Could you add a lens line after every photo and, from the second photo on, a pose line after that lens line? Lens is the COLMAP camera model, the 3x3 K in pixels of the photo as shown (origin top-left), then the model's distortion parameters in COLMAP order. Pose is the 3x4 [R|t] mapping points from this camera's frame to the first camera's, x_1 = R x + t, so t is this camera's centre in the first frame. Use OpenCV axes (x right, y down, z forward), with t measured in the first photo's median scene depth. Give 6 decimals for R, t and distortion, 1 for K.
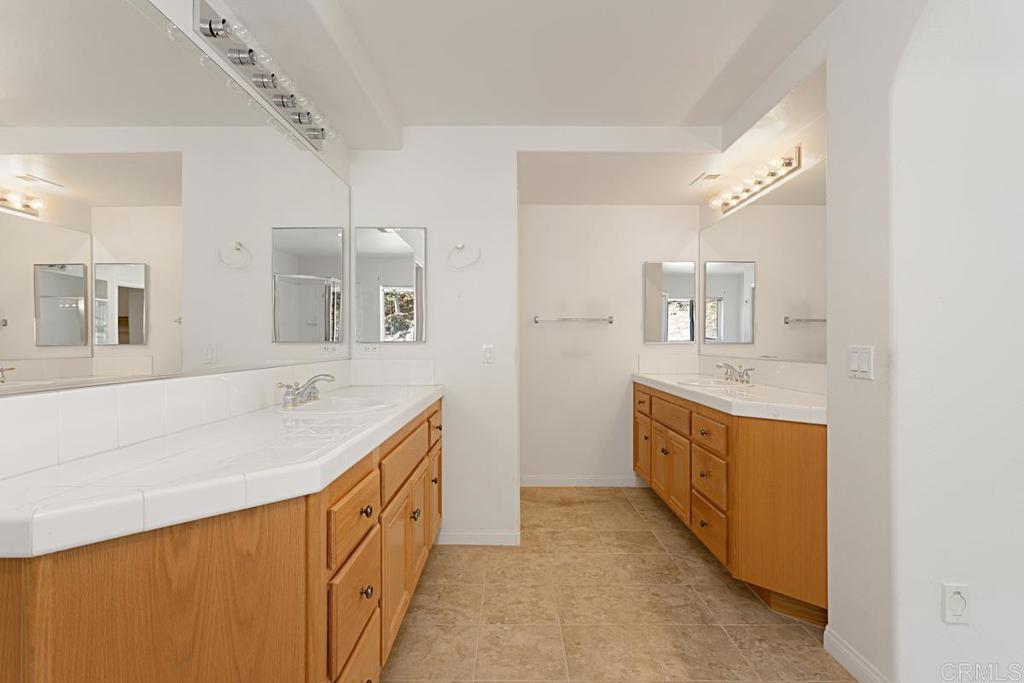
lens RADIAL K [[483.6, 0, 518.9], [0, 483.6, 339.3], [0, 0, 1]] dist [0.007977, 0.000604]
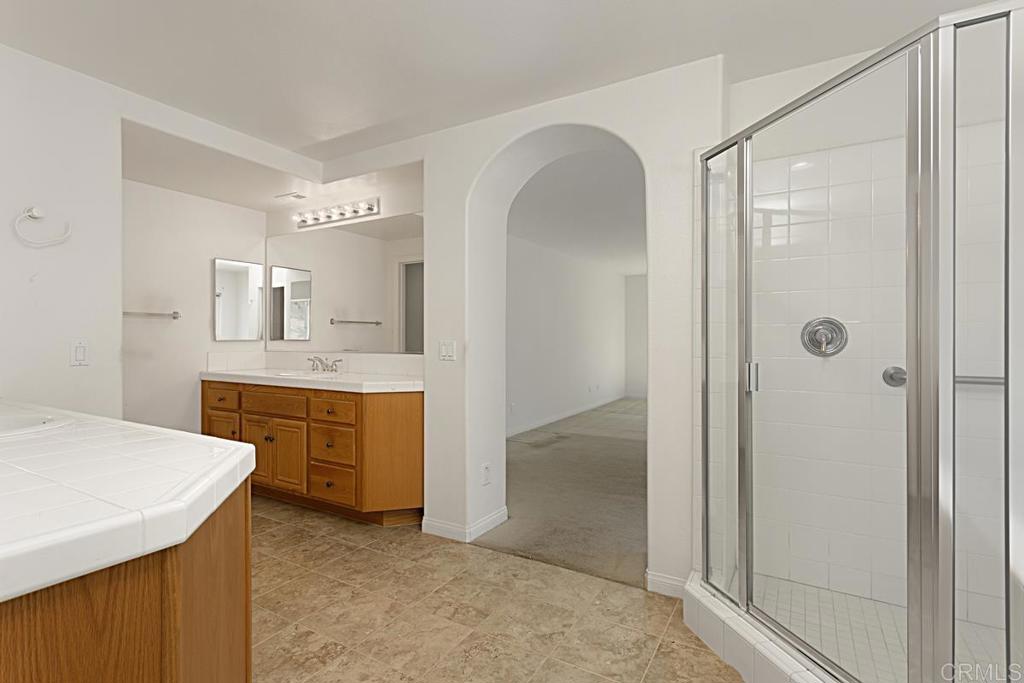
lens RADIAL K [[486.1, 0, 509.2], [0, 486.1, 339.5], [0, 0, 1]] dist [0.003884, 0.000578]
pose [[0.513823, -0.001360, 0.857895, -0.439254], [-0.002464, 0.999992, 0.003062, 0.001648], [-0.857893, -0.003687, 0.513816, -0.041296]]
